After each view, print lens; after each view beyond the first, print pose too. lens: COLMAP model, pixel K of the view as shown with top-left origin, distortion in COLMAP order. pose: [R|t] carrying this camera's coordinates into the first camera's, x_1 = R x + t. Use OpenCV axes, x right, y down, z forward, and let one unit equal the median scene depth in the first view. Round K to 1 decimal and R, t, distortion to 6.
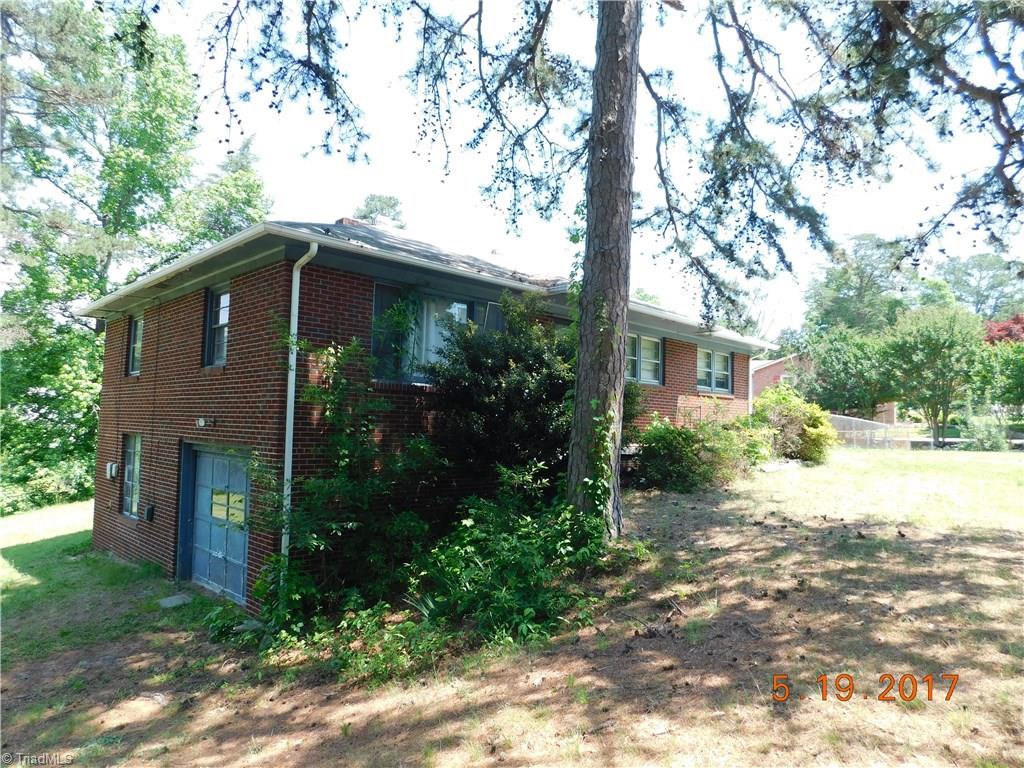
lens RADIAL K [[674.5, 0, 511.3], [0, 674.5, 382.1], [0, 0, 1]] dist [-0.072890, 0.058562]
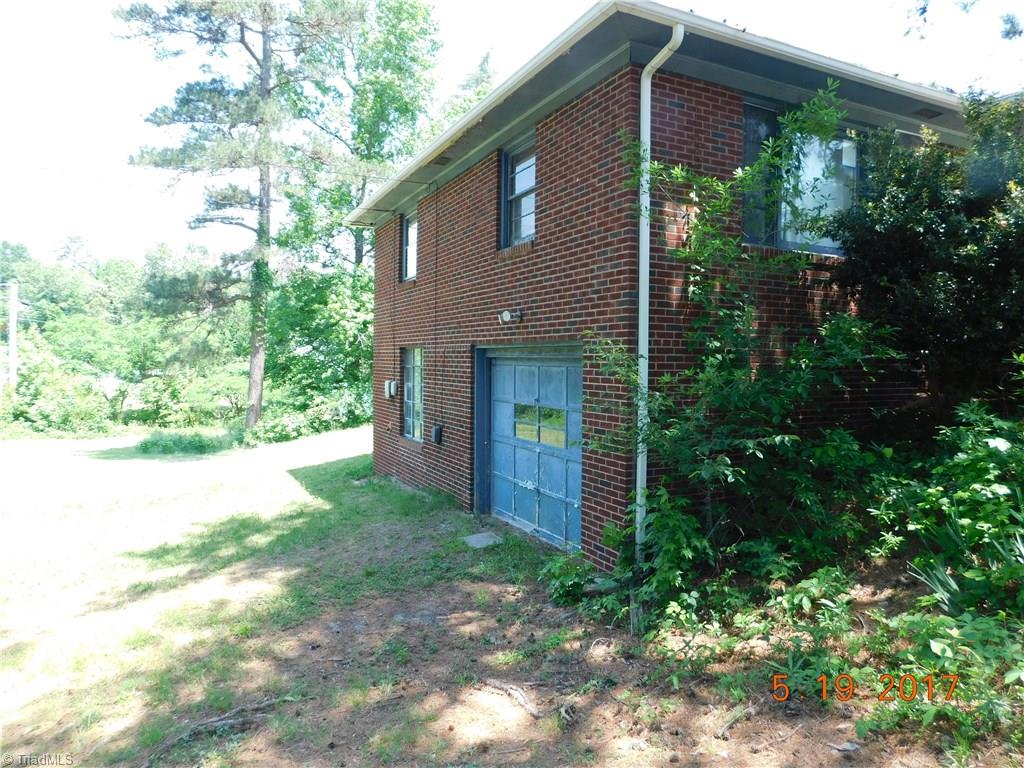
lens RADIAL K [[674.5, 0, 511.3], [0, 674.5, 382.1], [0, 0, 1]] dist [-0.072890, 0.058562]
pose [[0.947049, -0.004053, -0.321063, -0.187395], [0.033387, 0.995743, 0.085914, 0.062671], [0.319348, -0.092085, 0.943153, 0.228866]]
